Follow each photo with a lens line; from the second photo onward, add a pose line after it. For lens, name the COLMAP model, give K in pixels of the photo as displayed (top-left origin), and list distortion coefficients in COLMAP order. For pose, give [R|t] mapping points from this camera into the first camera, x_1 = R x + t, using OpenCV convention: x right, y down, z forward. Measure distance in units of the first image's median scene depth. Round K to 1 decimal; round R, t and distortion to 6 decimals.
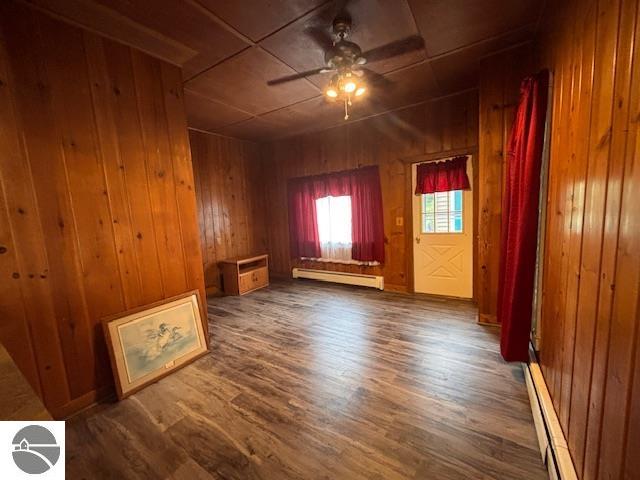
lens RADIAL K [[258.1, 0, 307.2], [0, 258.1, 243.7], [0, 0, 1]] dist [0.000177, -0.000259]
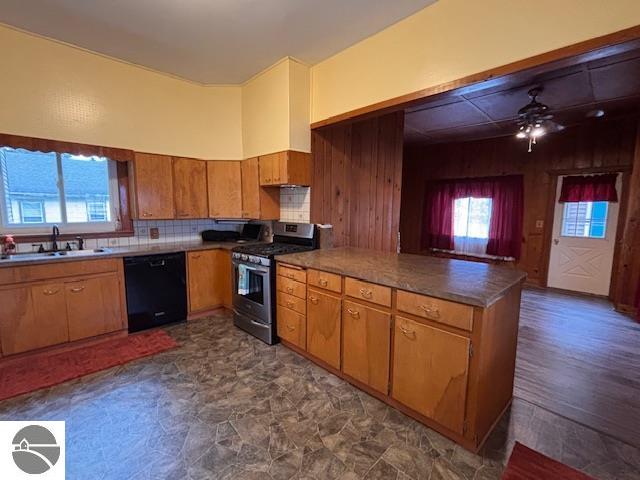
lens RADIAL K [[295.6, 0, 314.9], [0, 295.6, 241.7], [0, 0, 1]] dist [0.008415, 0.003355]
pose [[0.977458, 0.098453, -0.186768, -0.381381], [-0.098707, 0.995085, 0.007960, 0.082964], [0.186633, 0.010655, 0.982372, -0.511588]]
